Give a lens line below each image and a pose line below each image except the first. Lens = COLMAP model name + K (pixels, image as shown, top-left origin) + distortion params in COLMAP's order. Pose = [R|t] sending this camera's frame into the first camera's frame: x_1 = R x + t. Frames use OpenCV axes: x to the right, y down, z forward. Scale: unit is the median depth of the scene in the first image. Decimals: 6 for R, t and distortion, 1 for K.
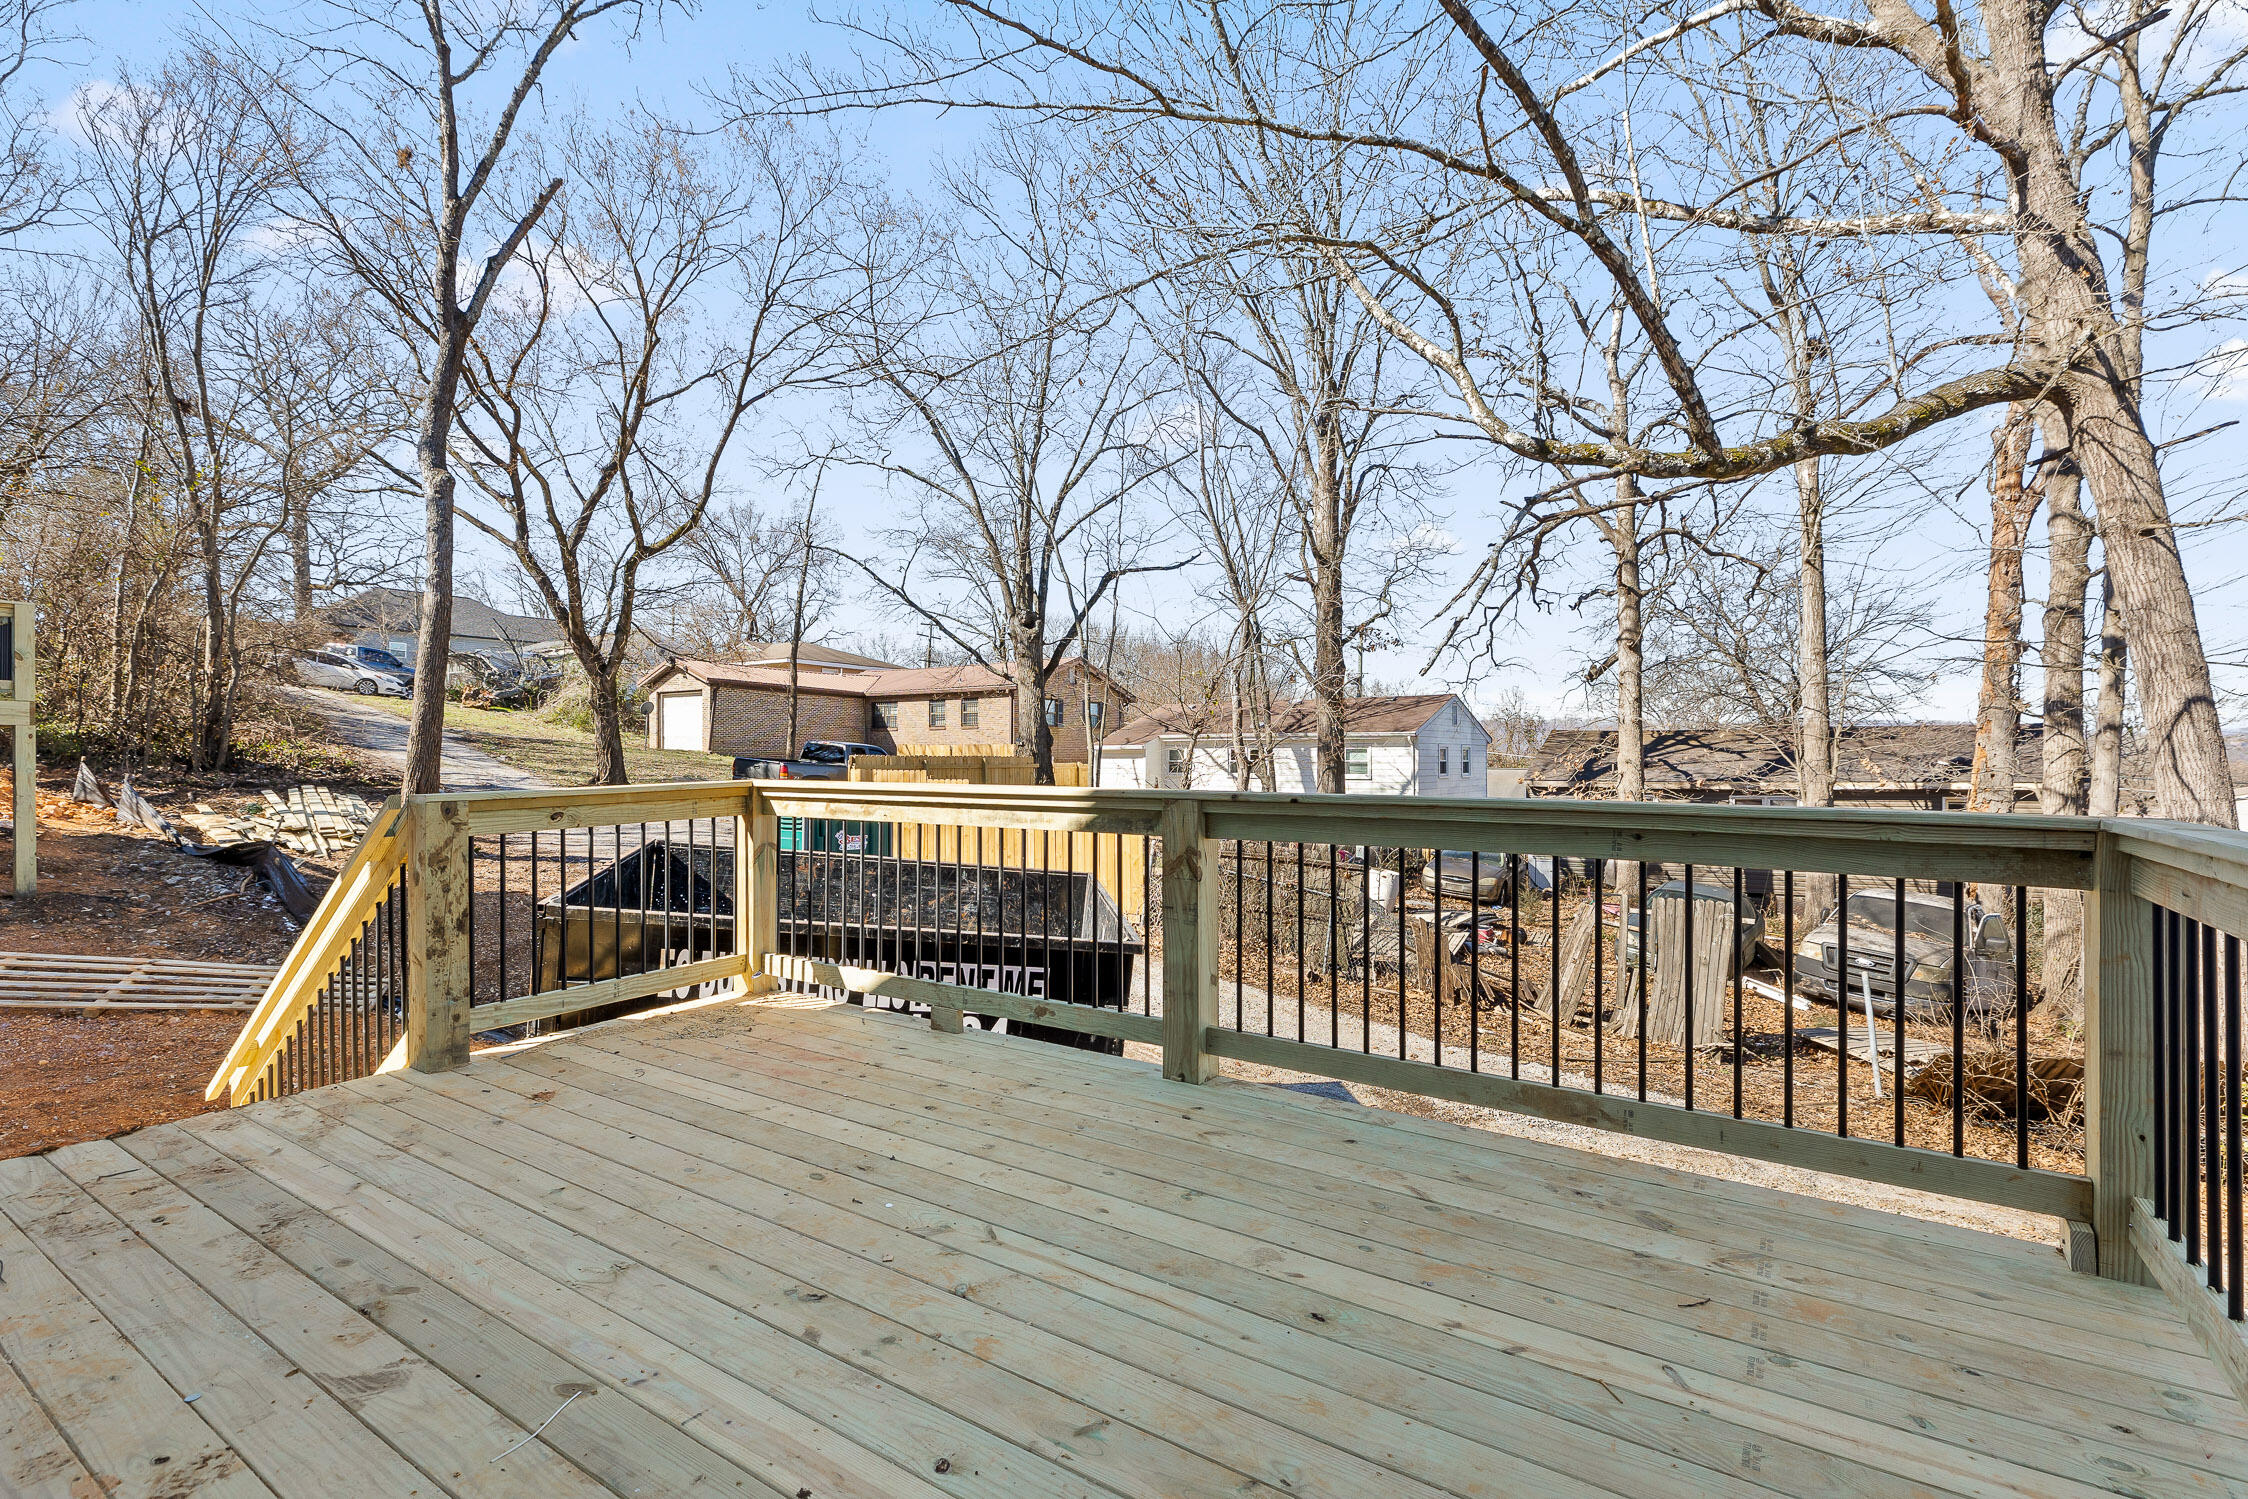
lens RADIAL K [[1053.0, 0, 1125.0], [0, 1053.0, 761.8], [0, 0, 1]] dist [0.001661, -0.000064]
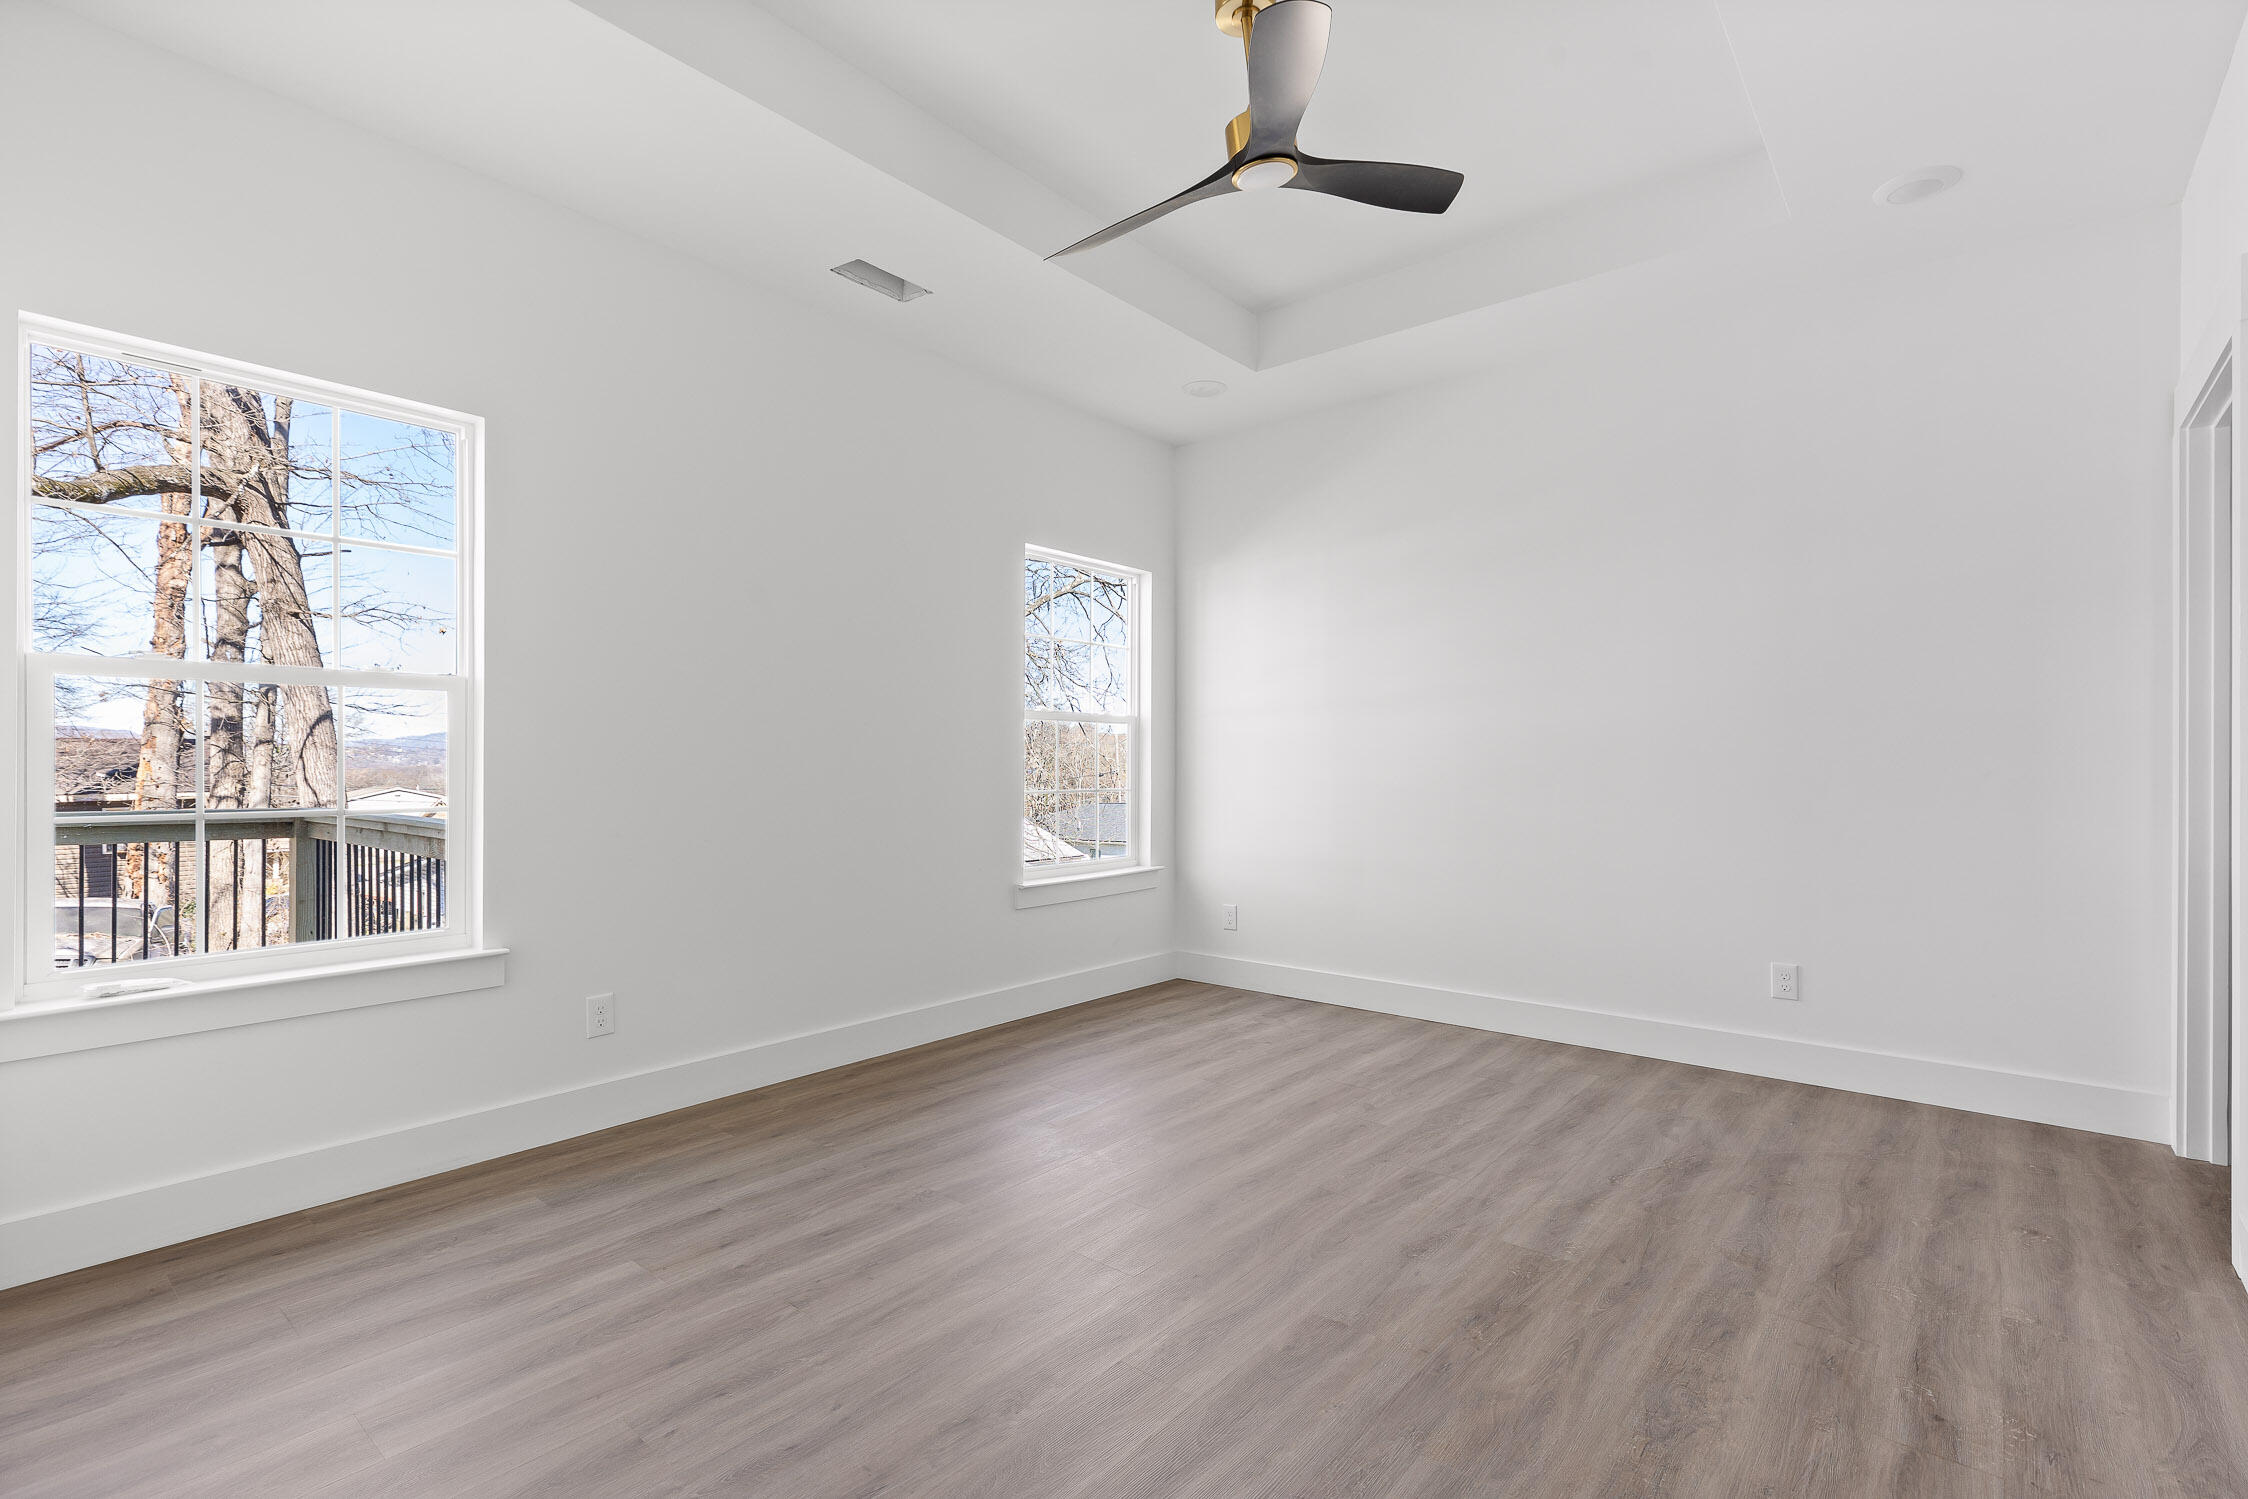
lens RADIAL K [[1053.0, 0, 1125.0], [0, 1053.0, 761.8], [0, 0, 1]] dist [0.001661, -0.000064]
pose [[0.126086, 0.000141, 0.992019, -0.224003], [0.008149, 0.999966, -0.001178, -0.004309], [-0.991986, 0.008232, 0.126081, -0.215833]]
